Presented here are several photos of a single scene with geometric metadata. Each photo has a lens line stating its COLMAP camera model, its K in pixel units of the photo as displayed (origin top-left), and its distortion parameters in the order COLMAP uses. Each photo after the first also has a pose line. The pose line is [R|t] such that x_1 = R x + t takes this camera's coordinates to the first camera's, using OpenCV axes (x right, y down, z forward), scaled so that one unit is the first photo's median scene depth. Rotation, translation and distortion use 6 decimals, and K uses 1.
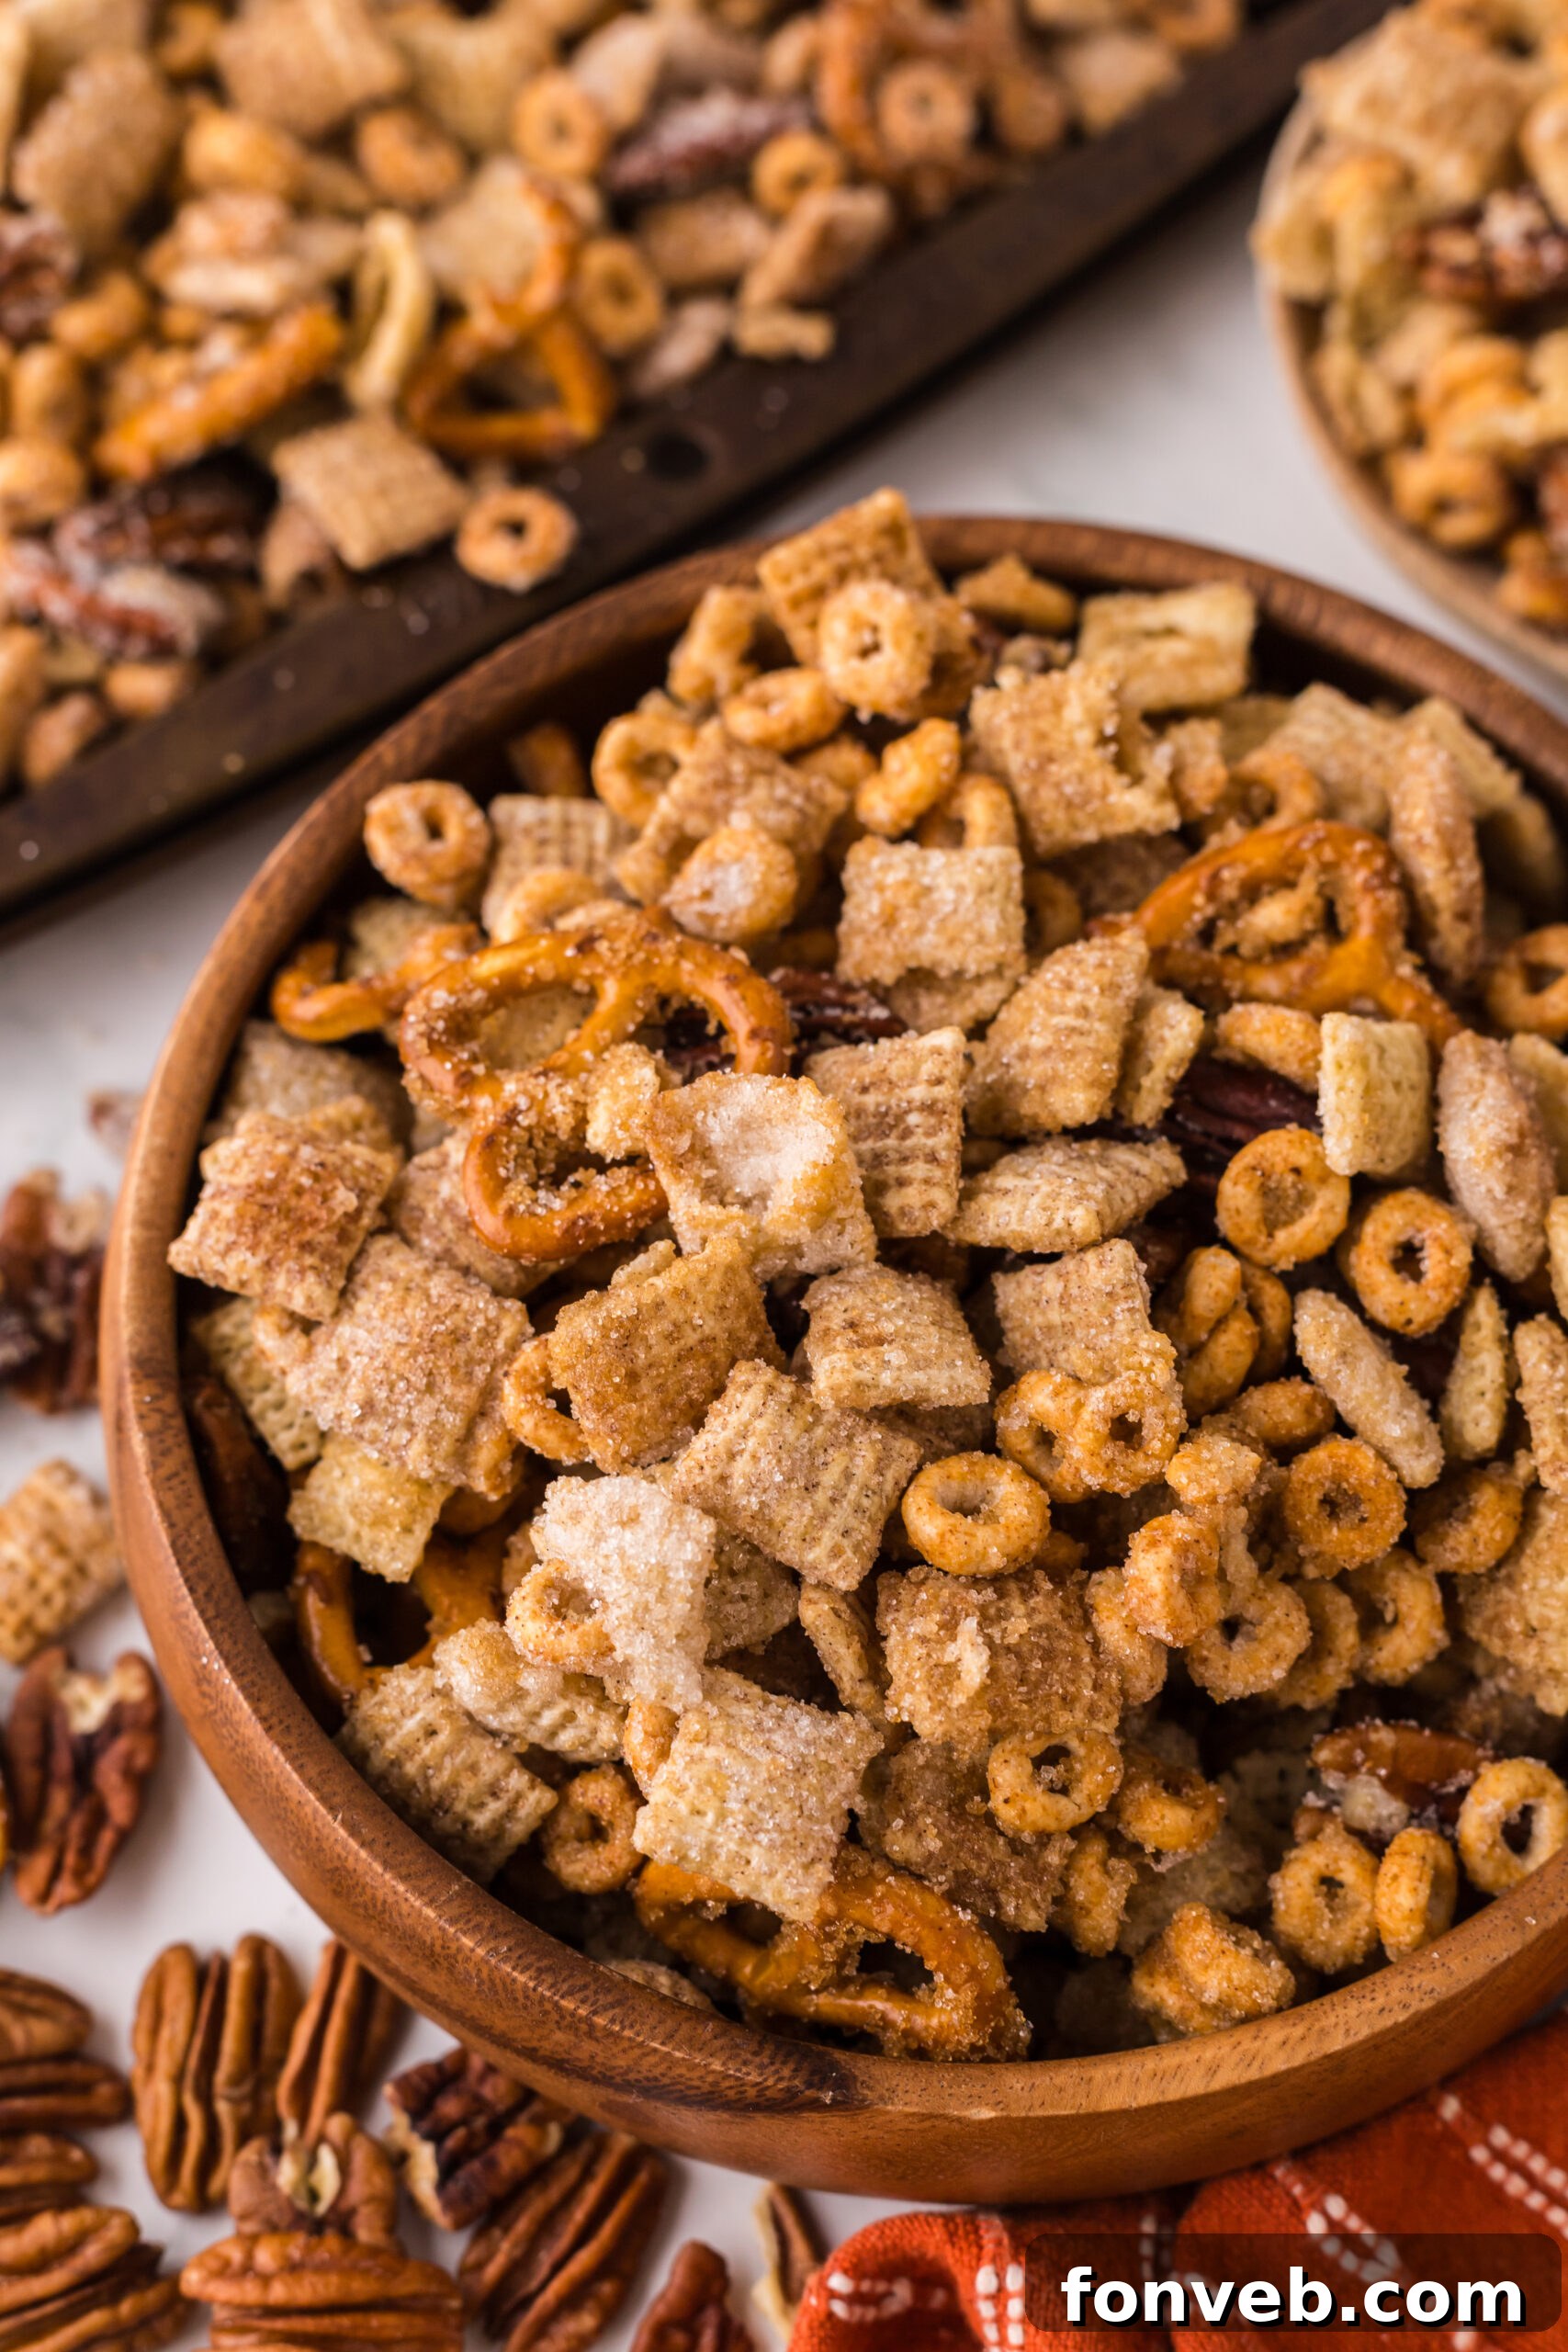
lens RADIAL K [[4378.0, 0, 655.2], [0, 4378.0, 1186.4], [0, 0, 1]] dist [-0.008026, 0.127280]
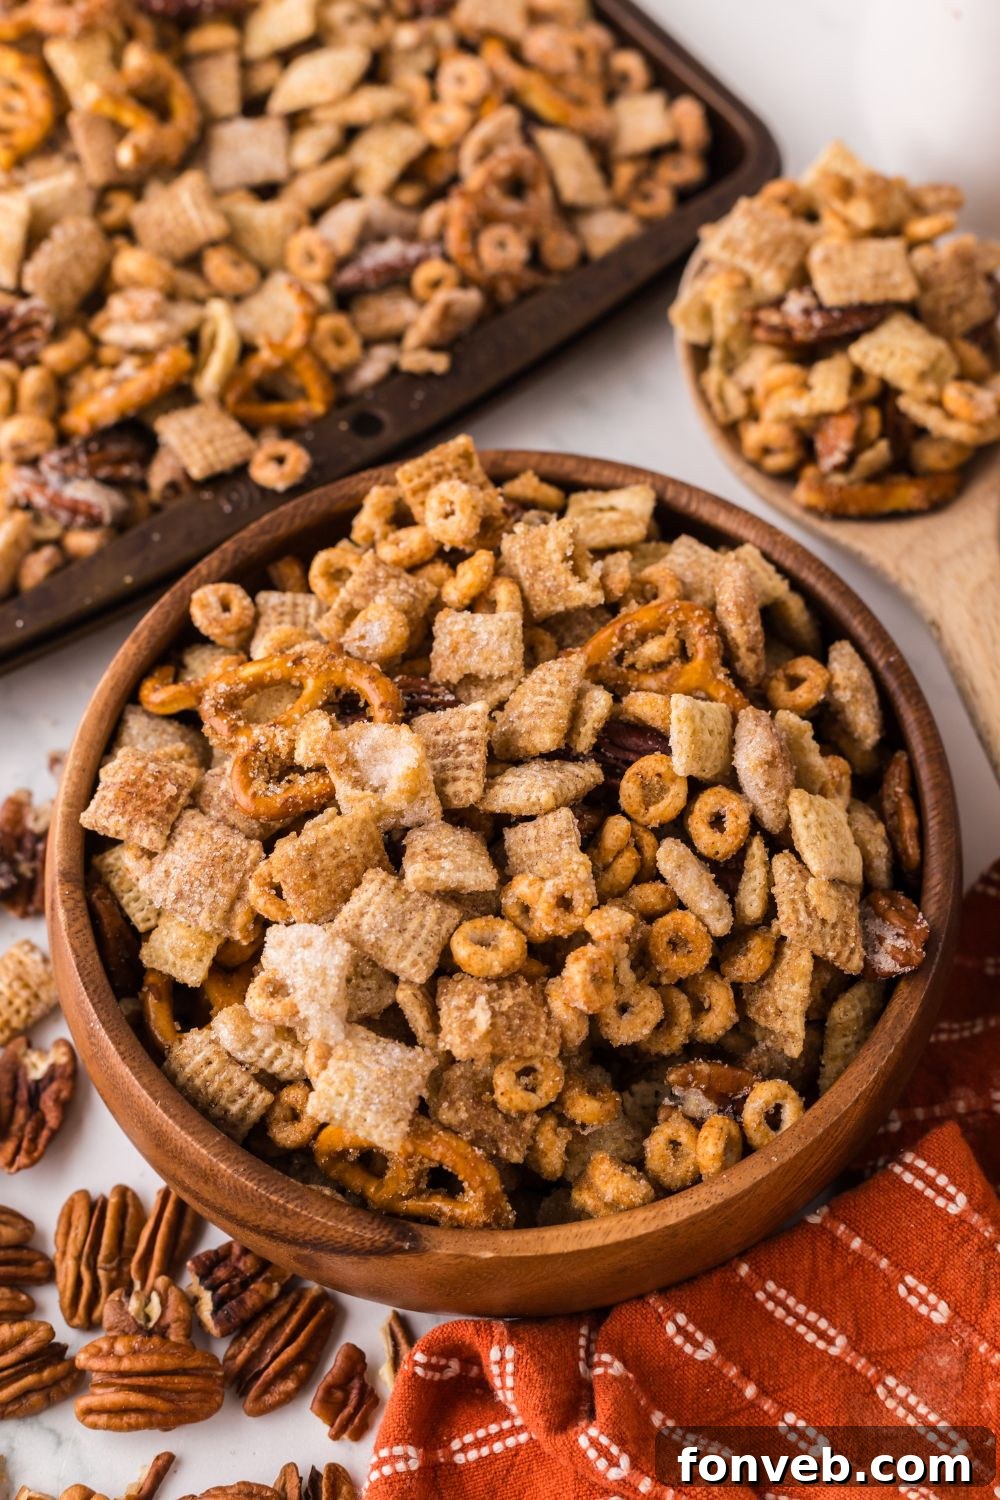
lens RADIAL K [[2762.1, 0, 454.9], [0, 2762.1, 662.1], [0, 0, 1]] dist [-0.012278, 0.212386]
pose [[0.999954, 0.004355, -0.008557, 0.065615], [-0.005221, 0.994572, -0.103923, 0.073688], [0.008058, 0.103963, 0.994549, -0.222690]]
